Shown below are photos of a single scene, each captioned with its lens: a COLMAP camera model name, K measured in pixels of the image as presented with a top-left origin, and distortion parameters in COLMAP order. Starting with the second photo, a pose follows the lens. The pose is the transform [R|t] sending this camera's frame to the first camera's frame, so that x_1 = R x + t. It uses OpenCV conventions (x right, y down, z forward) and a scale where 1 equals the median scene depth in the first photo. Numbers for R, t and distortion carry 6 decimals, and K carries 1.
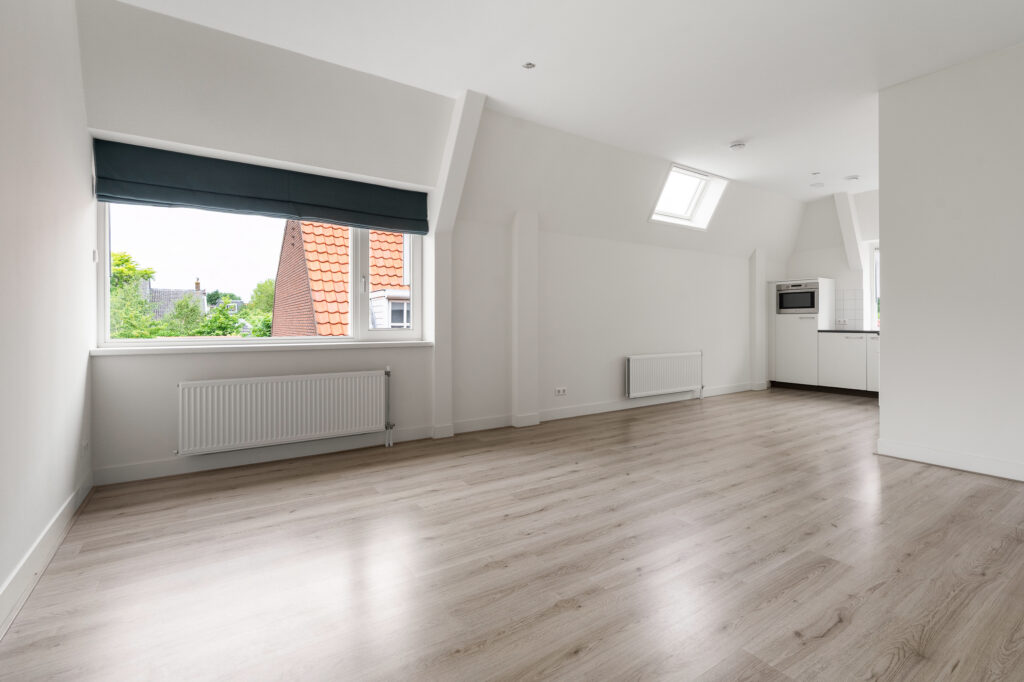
lens RADIAL K [[470.2, 0, 510.2], [0, 470.2, 319.5], [0, 0, 1]] dist [-0.001388, 0.000832]
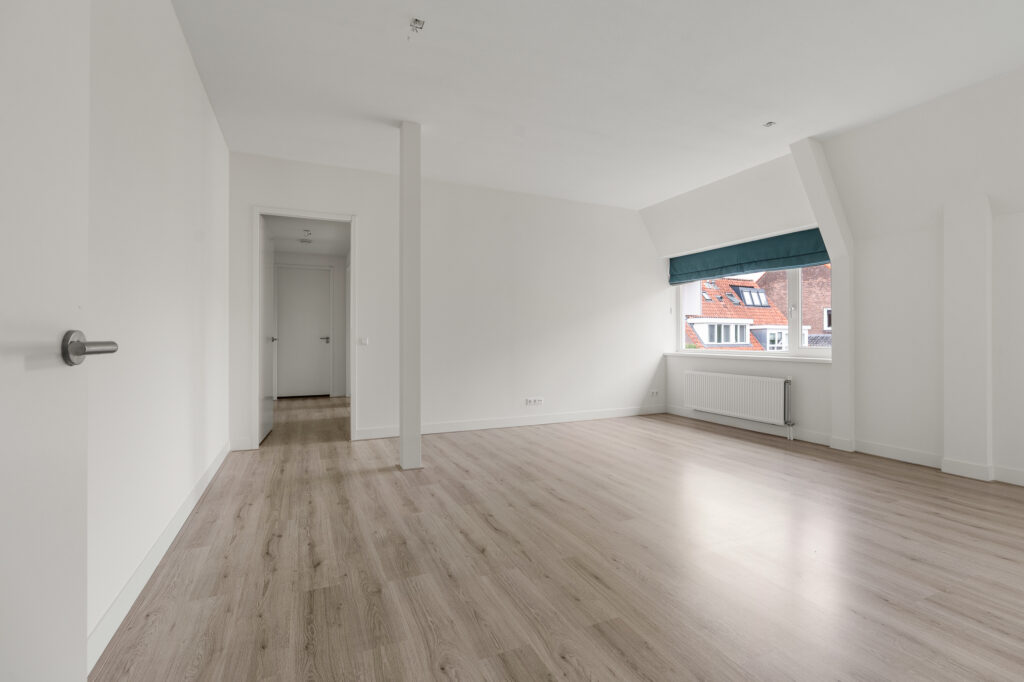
lens RADIAL K [[460.5, 0, 510.1], [0, 460.5, 338.9], [0, 0, 1]] dist [-0.016805, 0.007299]
pose [[-0.162700, 0.001694, -0.986674, 1.070707], [0.005009, 0.999987, 0.000890, -0.006093], [0.986663, -0.004798, -0.162707, 0.457913]]
